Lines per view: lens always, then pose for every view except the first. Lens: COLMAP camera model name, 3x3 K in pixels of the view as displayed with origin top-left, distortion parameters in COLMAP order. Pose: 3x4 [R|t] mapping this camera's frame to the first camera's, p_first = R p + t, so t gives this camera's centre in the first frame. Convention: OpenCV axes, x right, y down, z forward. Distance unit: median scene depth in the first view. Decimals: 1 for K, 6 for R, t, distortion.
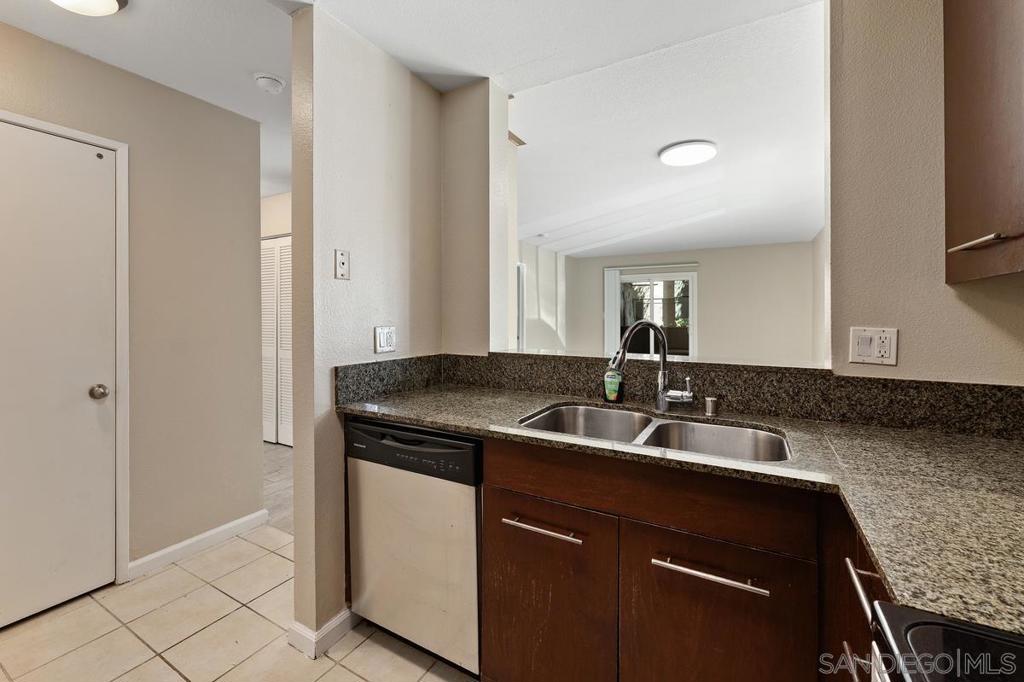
lens RADIAL K [[421.3, 0, 512.7], [0, 421.3, 325.7], [0, 0, 1]] dist [0.000730, -0.000076]
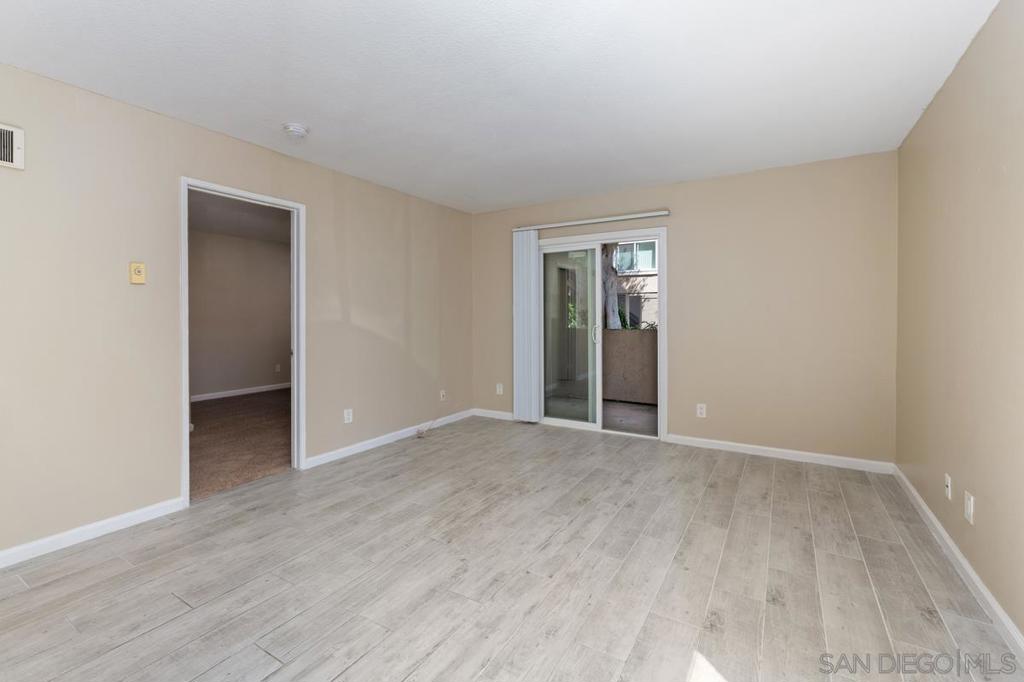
lens RADIAL K [[444.6, 0, 508.0], [0, 444.6, 317.4], [0, 0, 1]] dist [-0.001583, 0.000098]
pose [[0.999090, -0.002220, -0.042585, 1.125838], [0.001436, 0.999829, -0.018434, -0.014337], [0.042618, 0.018356, 0.998923, 1.871944]]
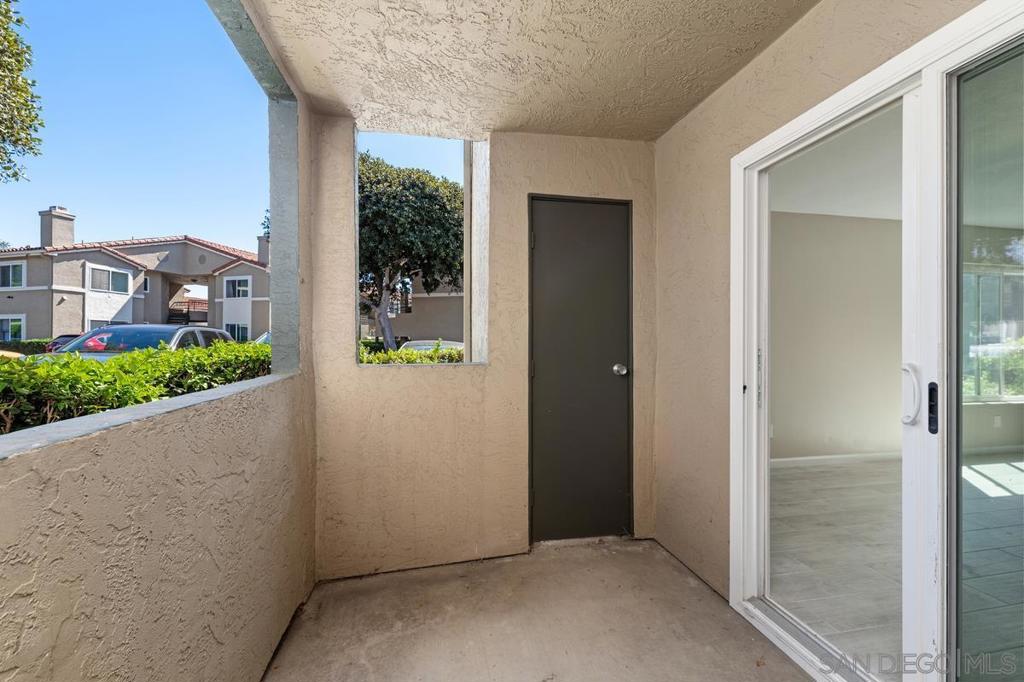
lens RADIAL K [[413.6, 0, 512.0], [0, 413.6, 341.0], [0, 0, 1]] dist [0.000749, 0.000086]
pose [[-0.645250, -0.001129, 0.763970, 1.443997], [0.014028, 0.999813, 0.013325, -0.095180], [-0.763842, 0.019315, -0.645114, 5.609977]]
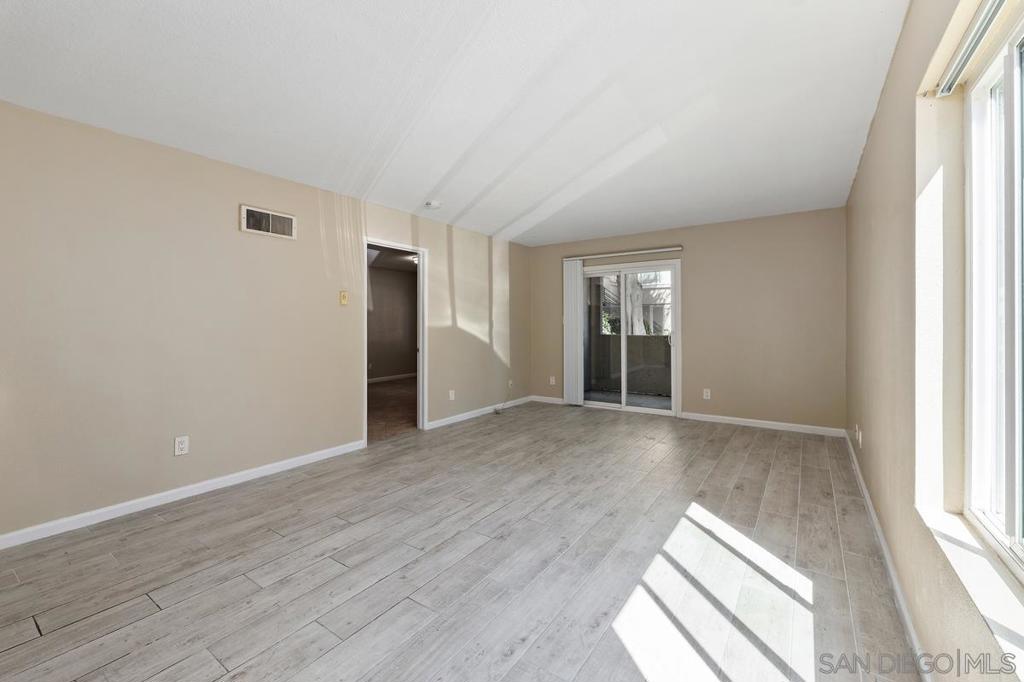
lens RADIAL K [[421.3, 0, 512.7], [0, 421.3, 325.7], [0, 0, 1]] dist [0.000730, -0.000076]
pose [[0.995244, -0.003122, -0.097366, 0.954948], [0.001156, 0.999794, -0.020240, 0.003920], [0.097409, 0.020031, 0.995043, 1.120028]]
